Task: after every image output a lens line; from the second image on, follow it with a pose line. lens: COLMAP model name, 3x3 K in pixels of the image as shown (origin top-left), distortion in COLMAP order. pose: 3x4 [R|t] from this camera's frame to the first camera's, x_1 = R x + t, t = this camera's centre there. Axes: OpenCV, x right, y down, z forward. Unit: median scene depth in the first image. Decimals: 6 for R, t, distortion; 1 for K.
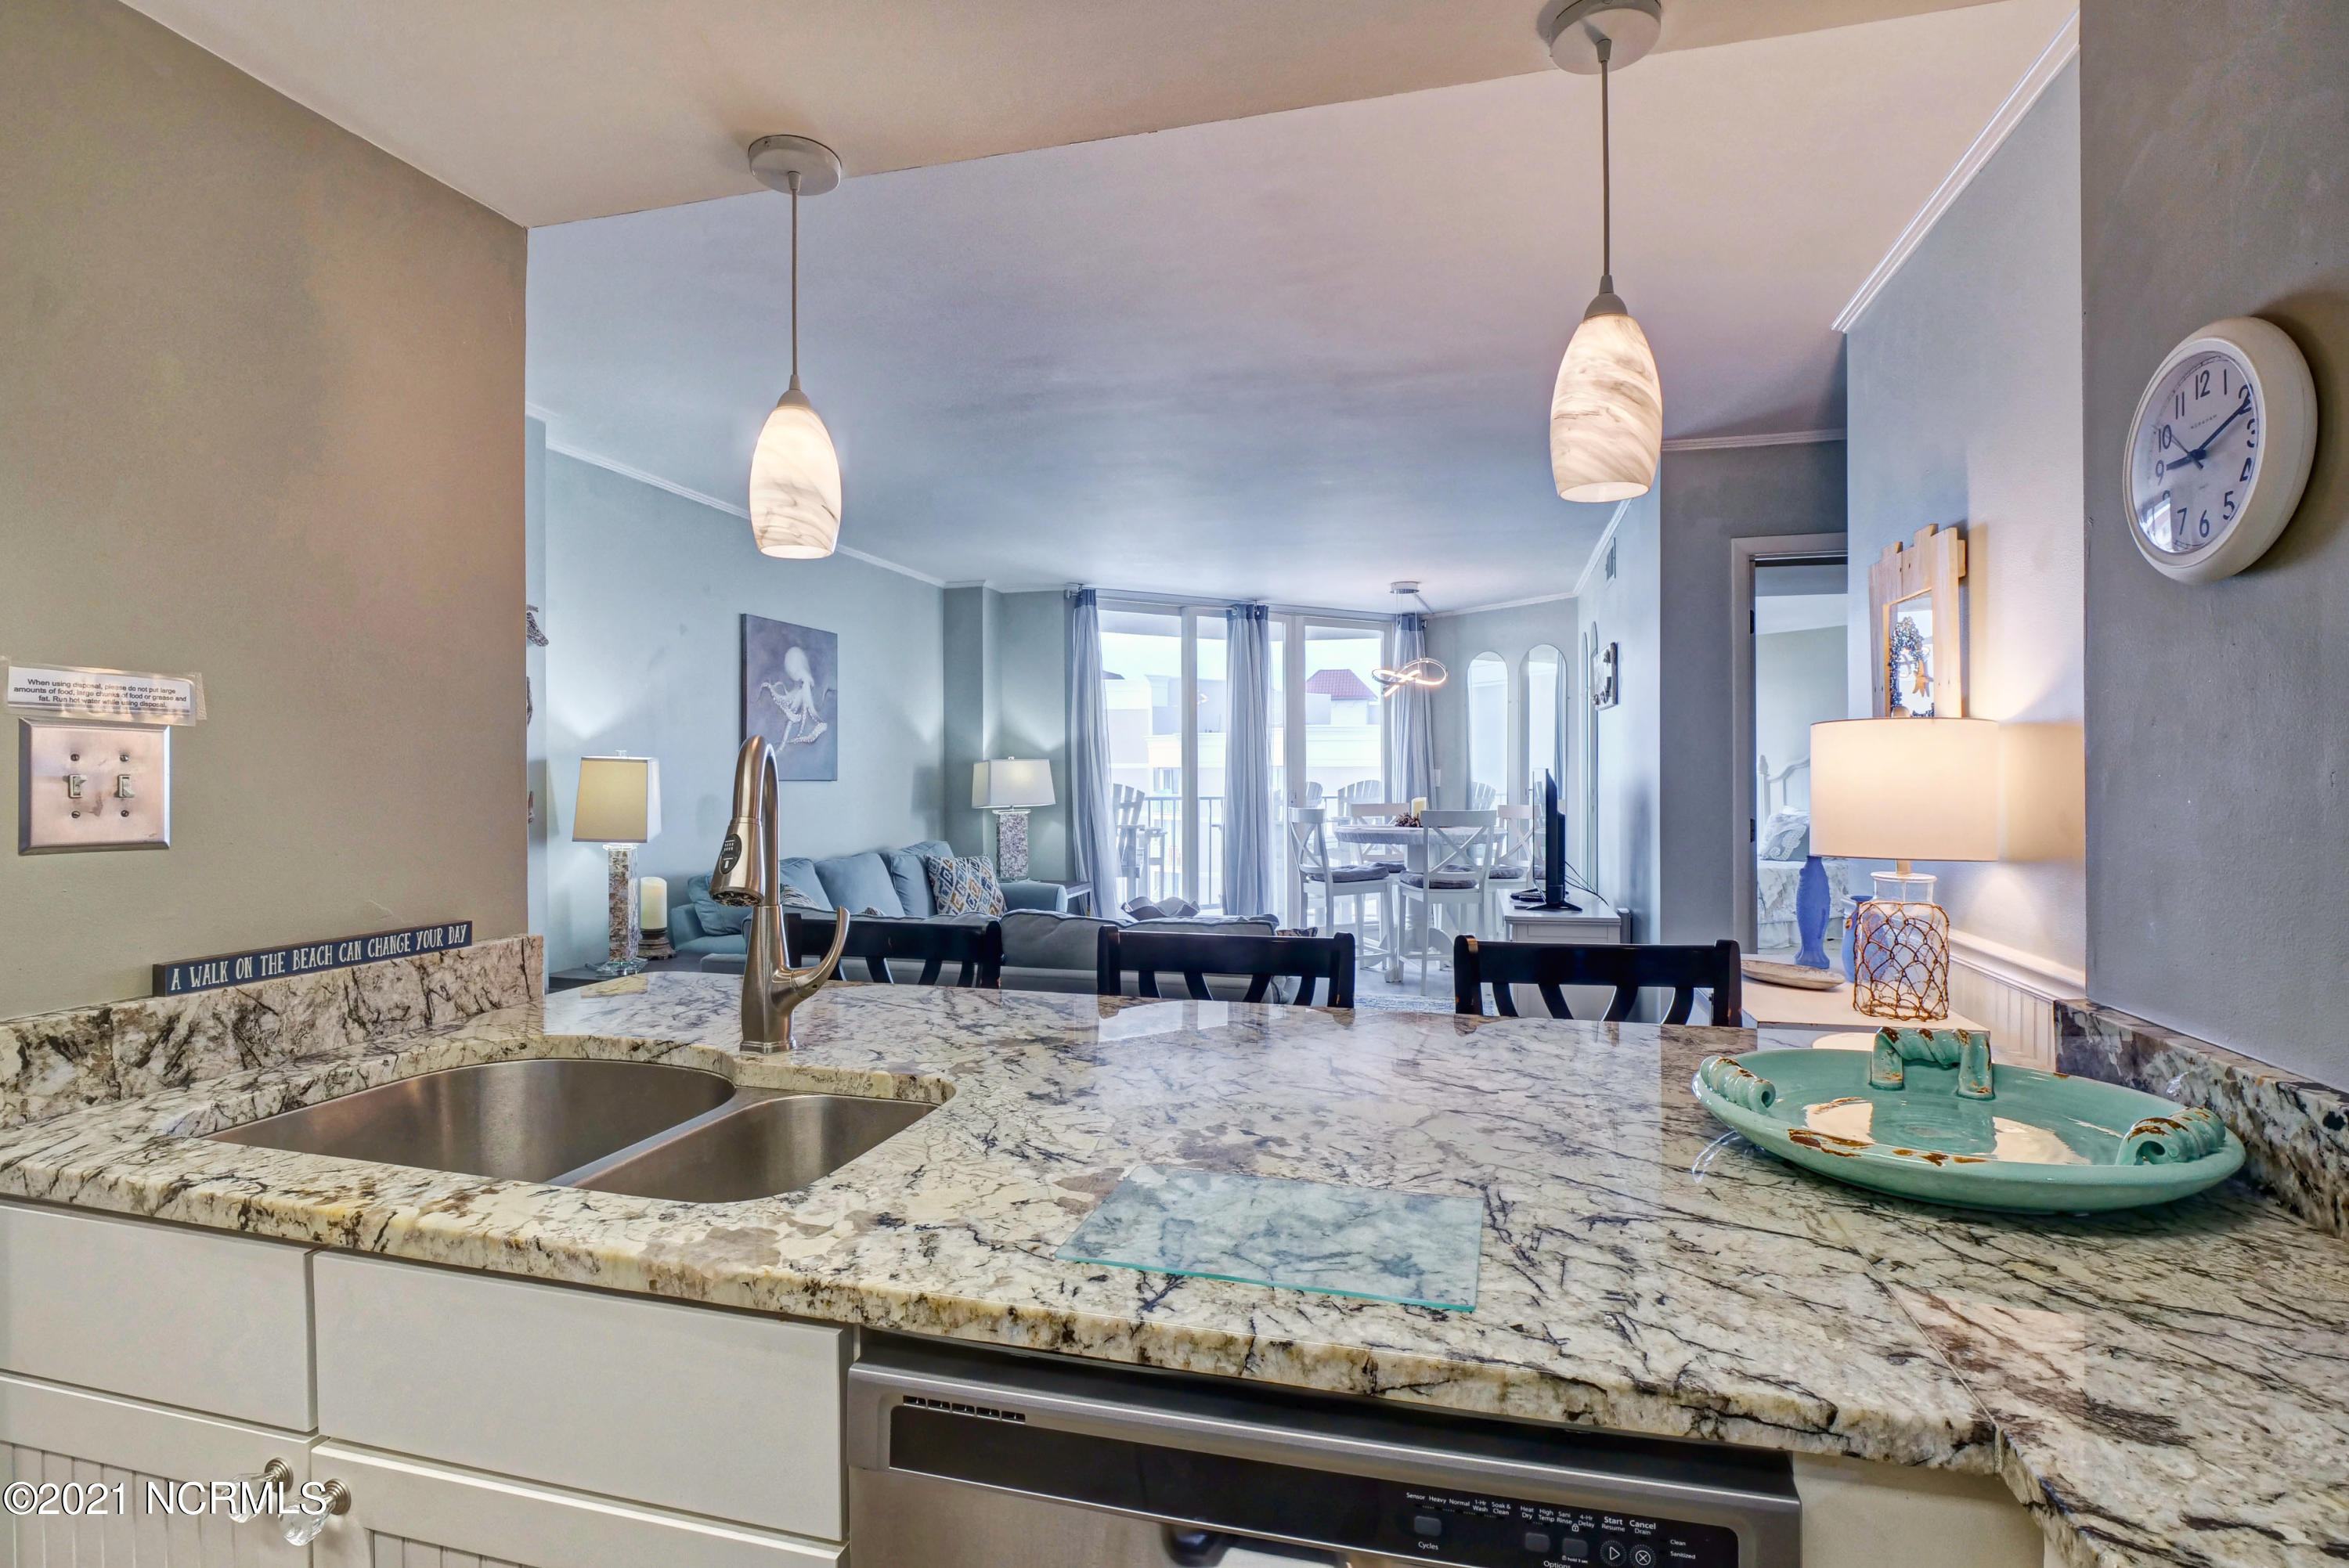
lens RADIAL K [[1134.3, 0, 1172.5], [0, 1134.3, 776.5], [0, 0, 1]] dist [-0.016040, 0.000668]
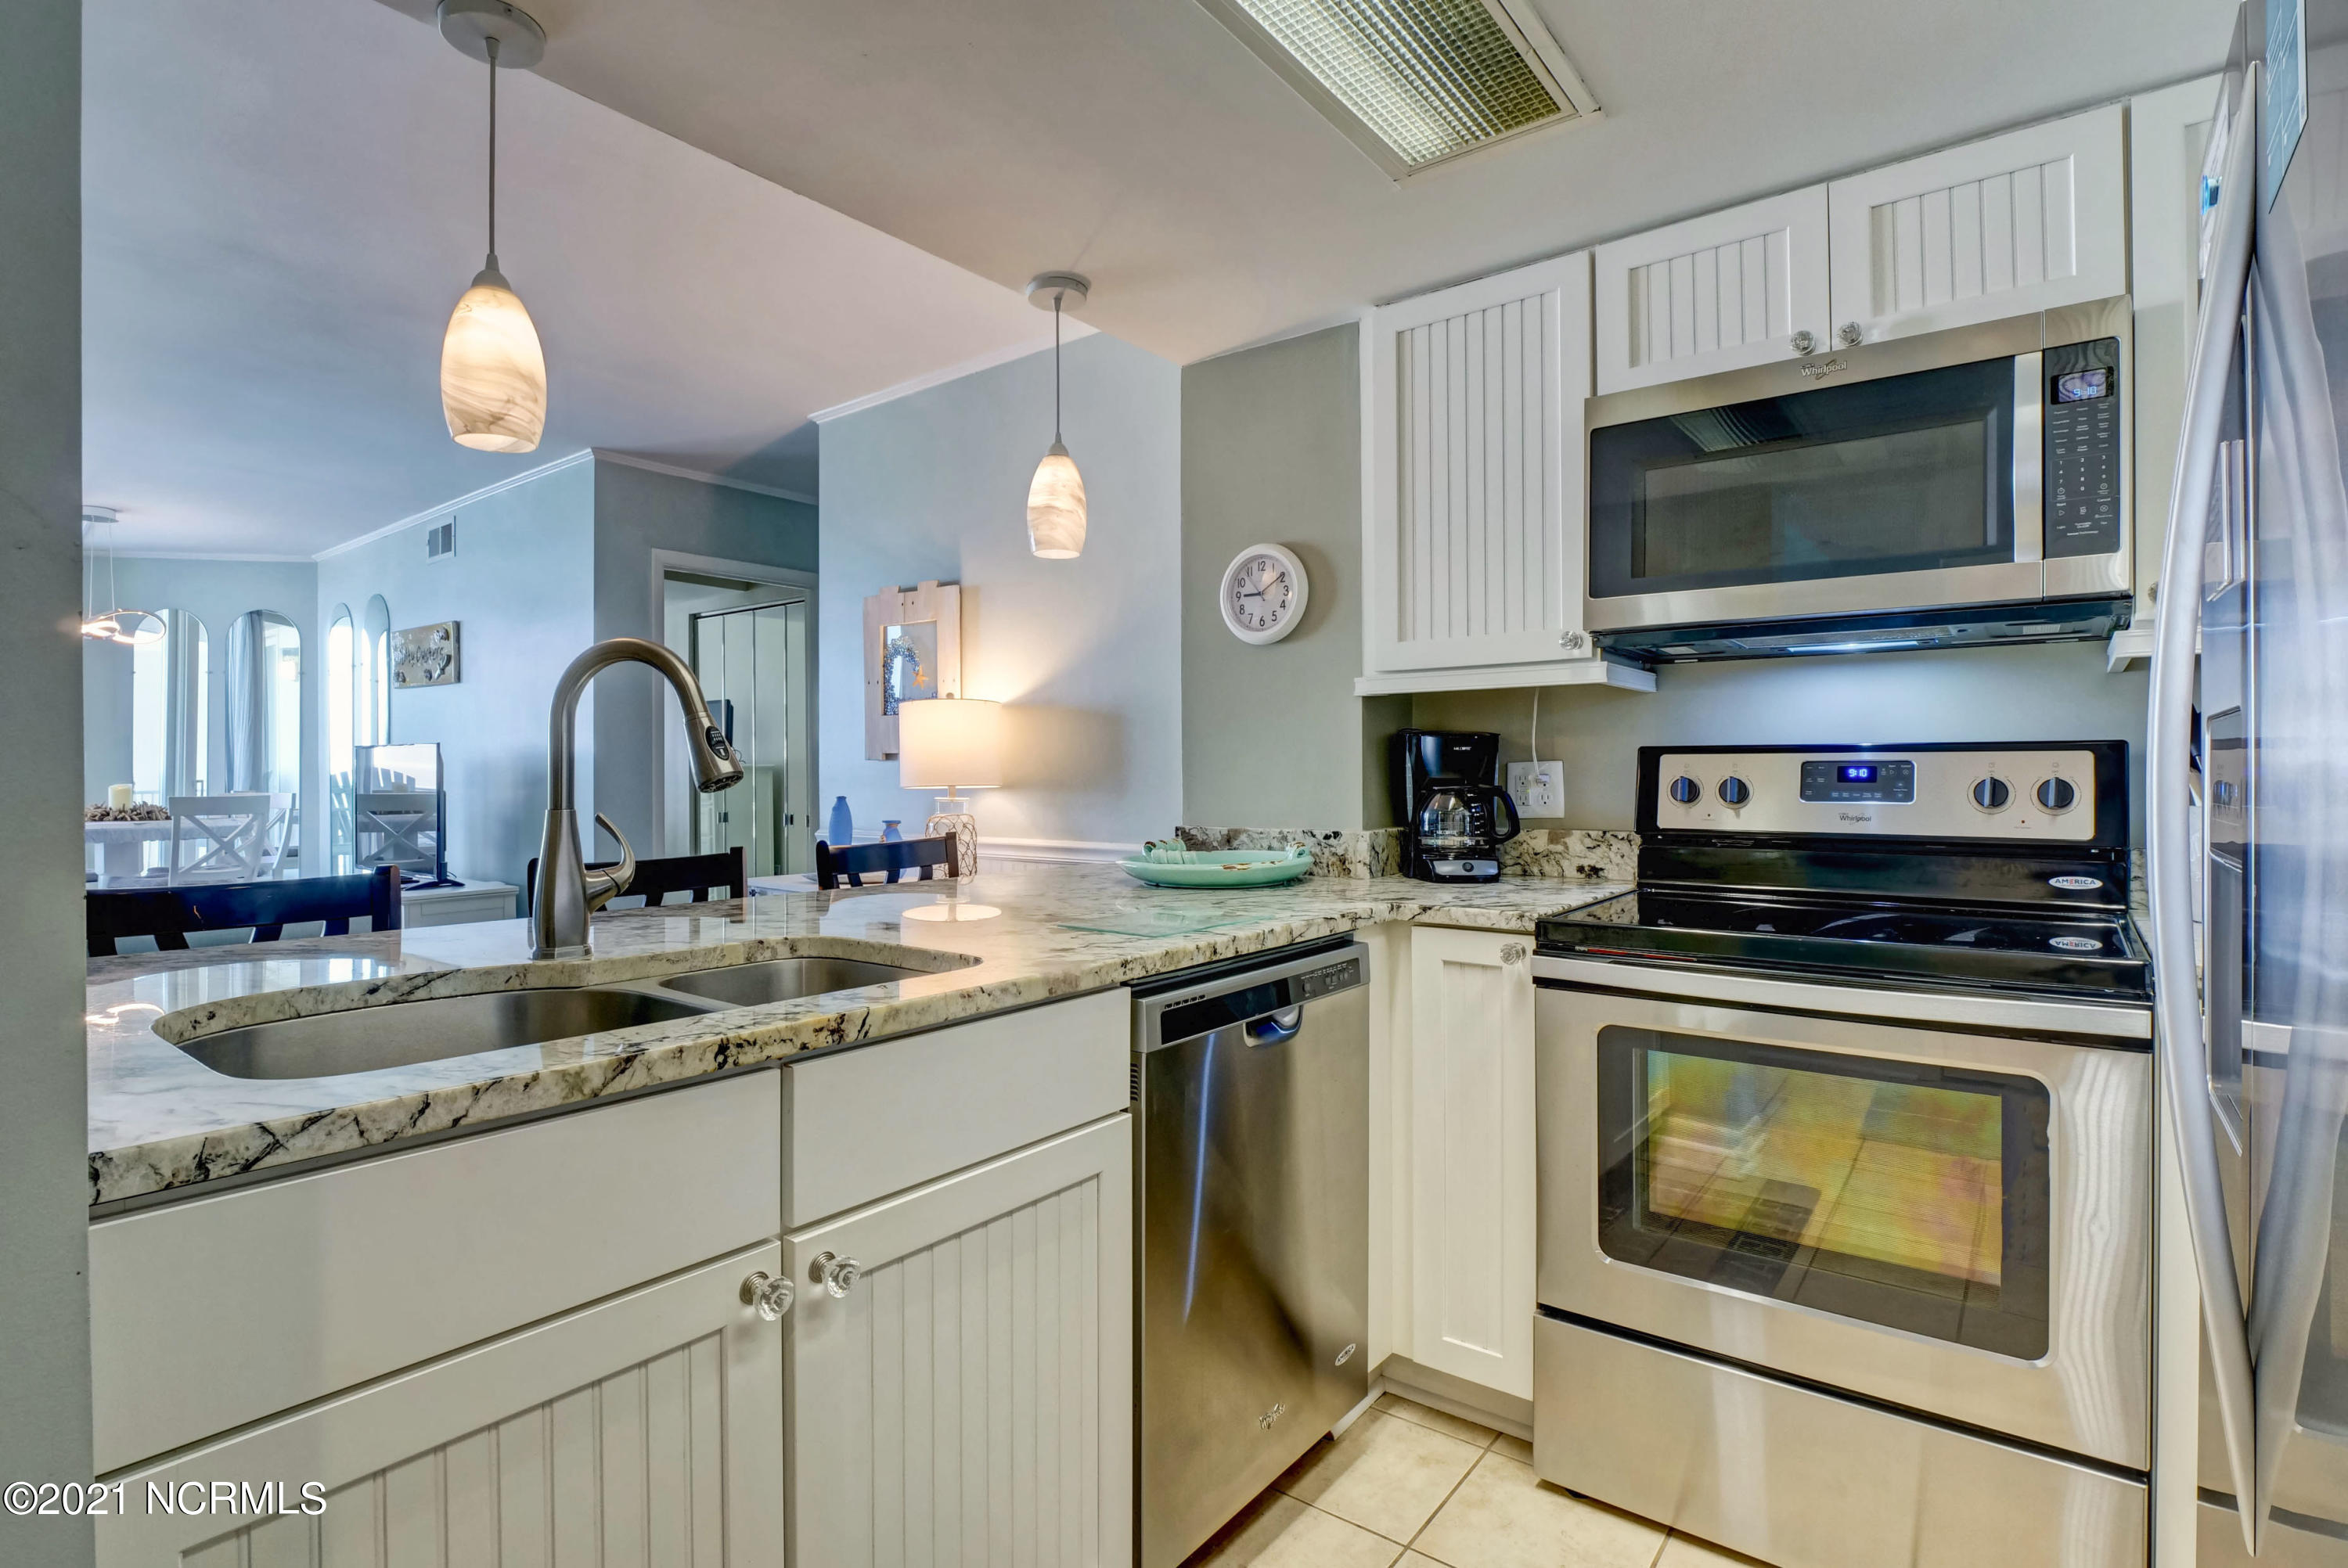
lens RADIAL K [[1133.7, 0, 1172.0], [0, 1133.7, 776.5], [0, 0, 1]] dist [-0.016040, 0.000668]
pose [[0.387737, -0.001908, 0.921768, -1.188220], [0.006040, 0.999982, -0.000471, 0.099225], [-0.921750, 0.005750, 0.387741, 0.148944]]
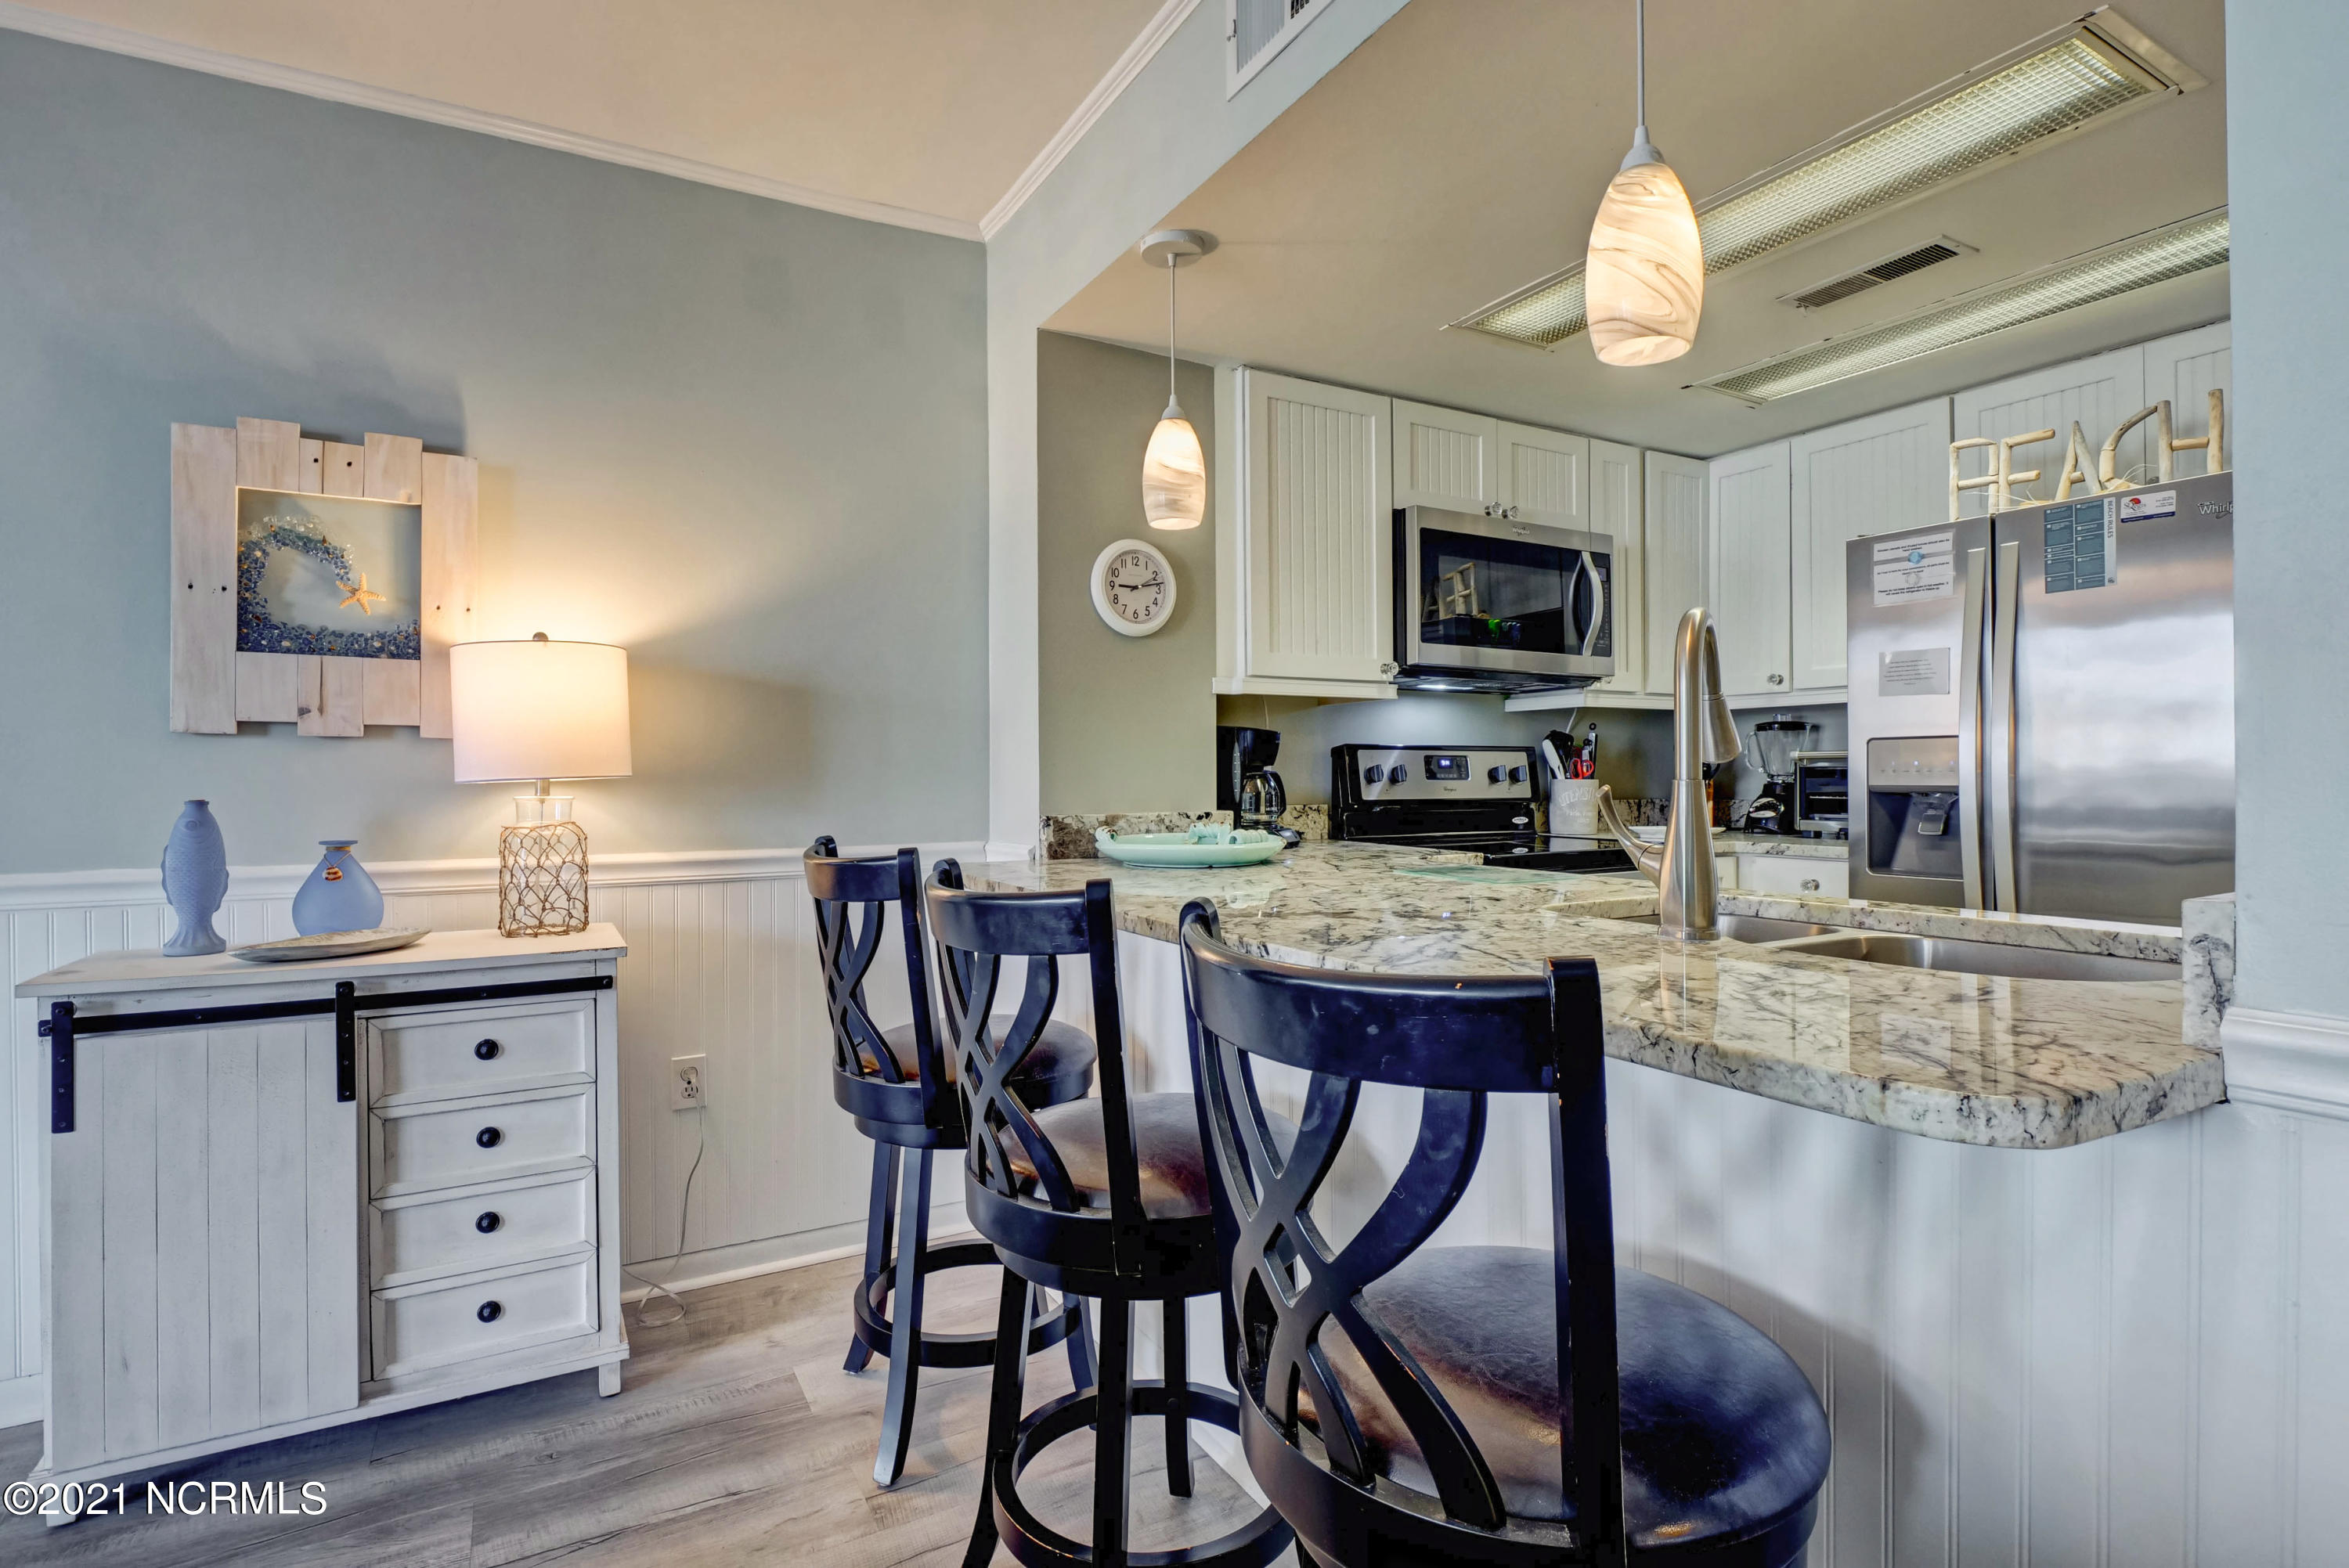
lens RADIAL K [[1139.4, 0, 1171.6], [0, 1139.4, 777.1], [0, 0, 1]] dist [-0.014456, -0.001184]
pose [[-0.700501, 0.003730, 0.713641, -0.819443], [0.008082, 0.999964, 0.002706, 0.119468], [-0.713605, 0.007663, -0.700506, 2.199707]]
